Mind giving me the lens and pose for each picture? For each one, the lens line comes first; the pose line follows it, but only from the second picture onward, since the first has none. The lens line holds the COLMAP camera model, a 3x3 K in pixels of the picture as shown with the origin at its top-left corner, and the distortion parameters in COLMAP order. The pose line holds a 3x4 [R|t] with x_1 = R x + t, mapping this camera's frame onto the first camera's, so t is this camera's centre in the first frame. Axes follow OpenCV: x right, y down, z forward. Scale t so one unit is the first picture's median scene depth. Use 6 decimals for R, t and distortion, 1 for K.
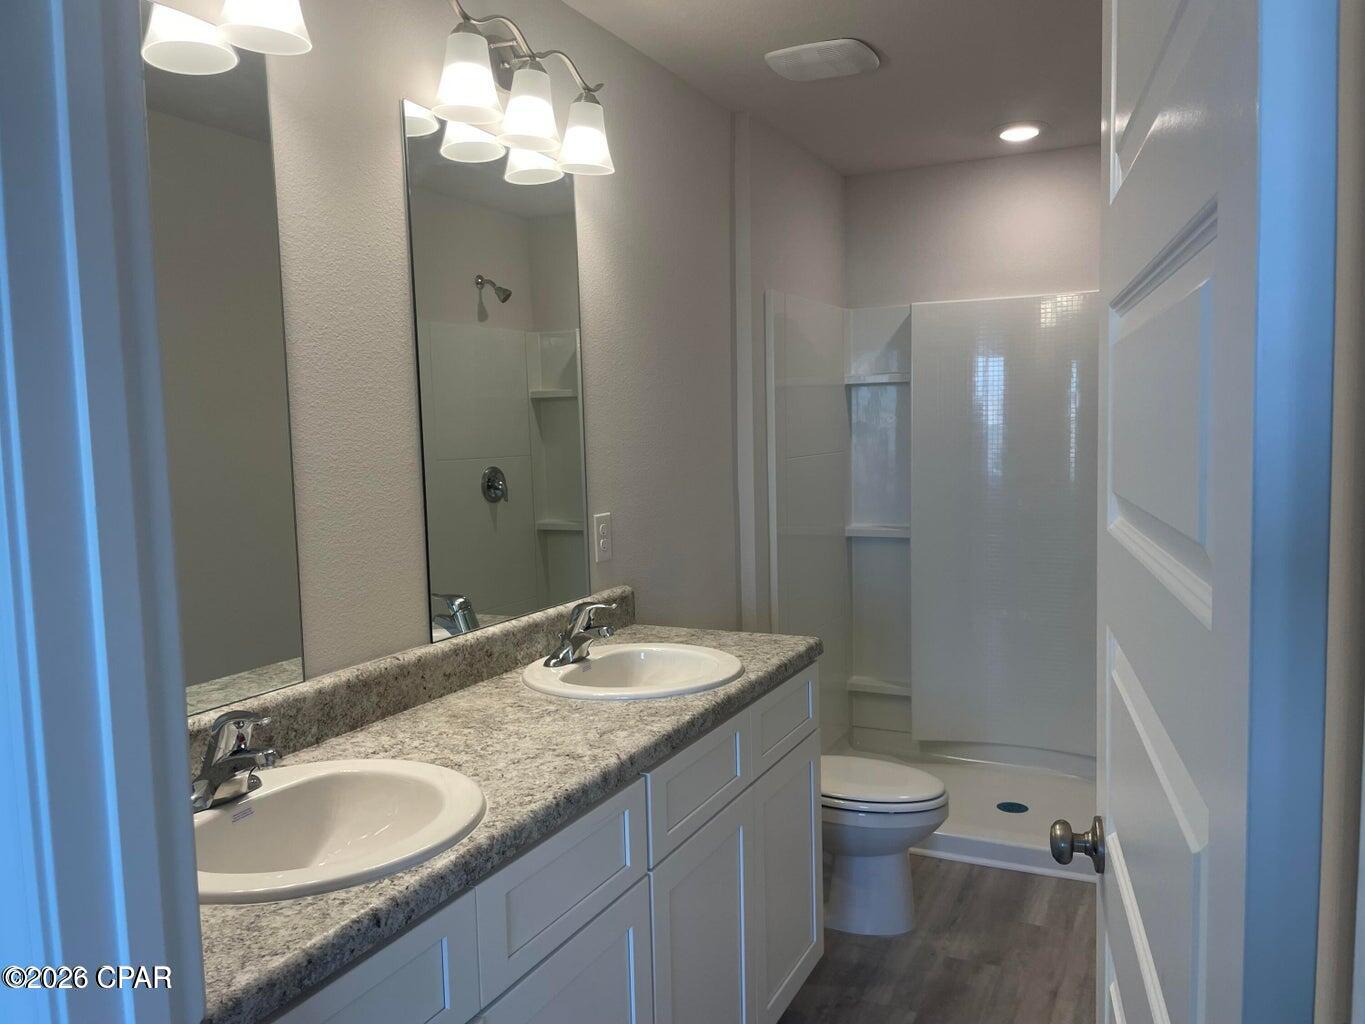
lens RADIAL K [[1058.2, 0, 686.3], [0, 1058.2, 505.9], [0, 0, 1]] dist [0.095185, -0.123905]
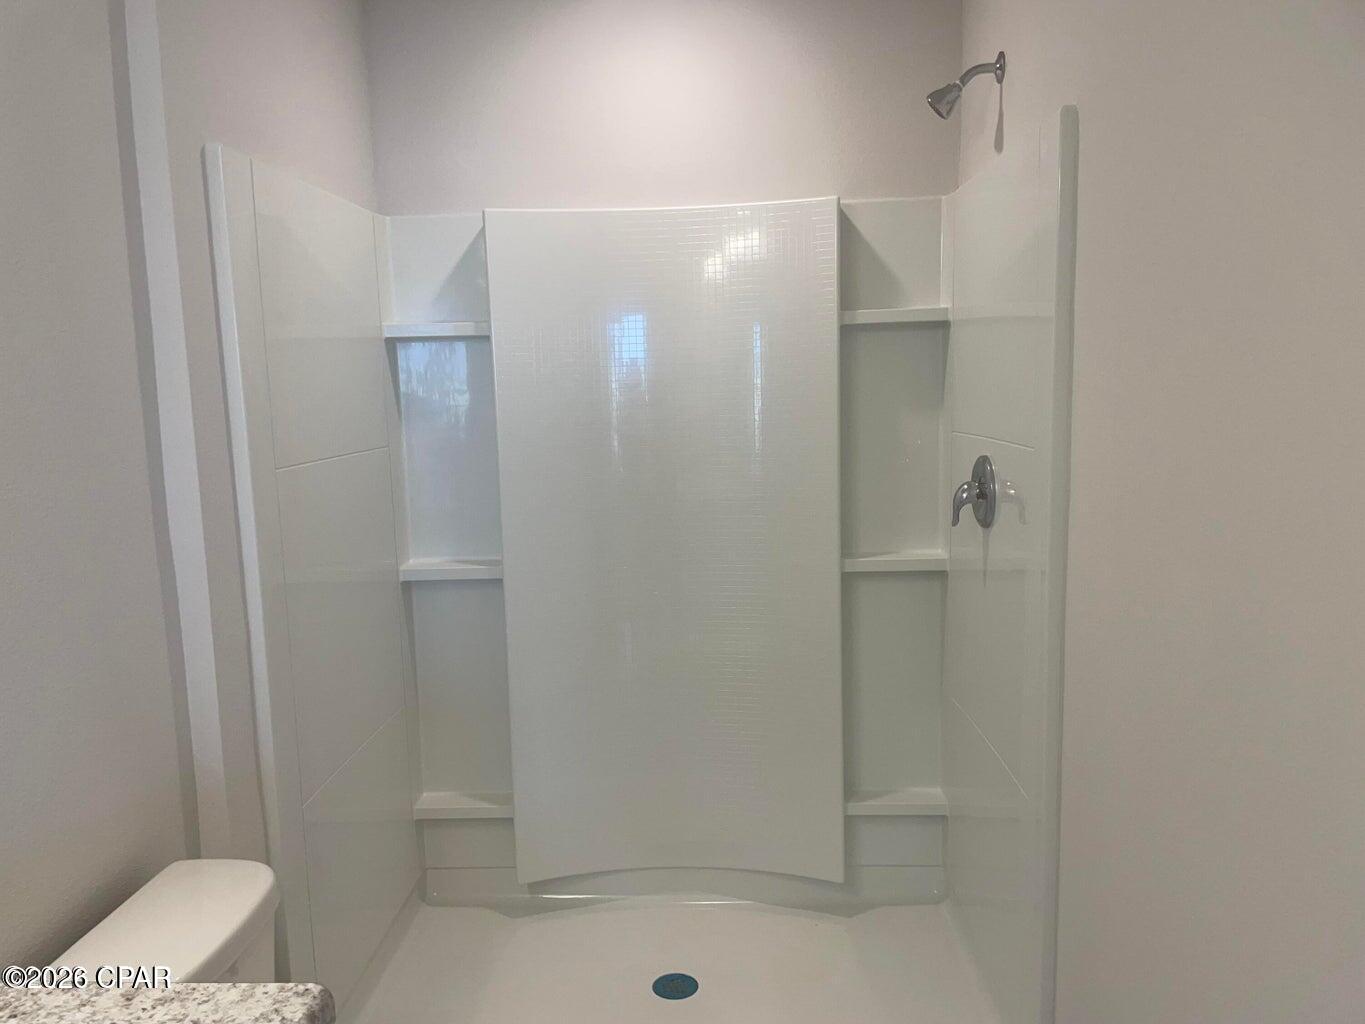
lens RADIAL K [[1058.2, 0, 677.9], [0, 1058.2, 504.2], [0, 0, 1]] dist [0.095185, -0.123905]
pose [[0.914062, -0.059478, 0.401190, 0.050270], [0.040047, 0.997590, 0.056654, -0.046485], [-0.403593, -0.035719, 0.914241, 0.360312]]
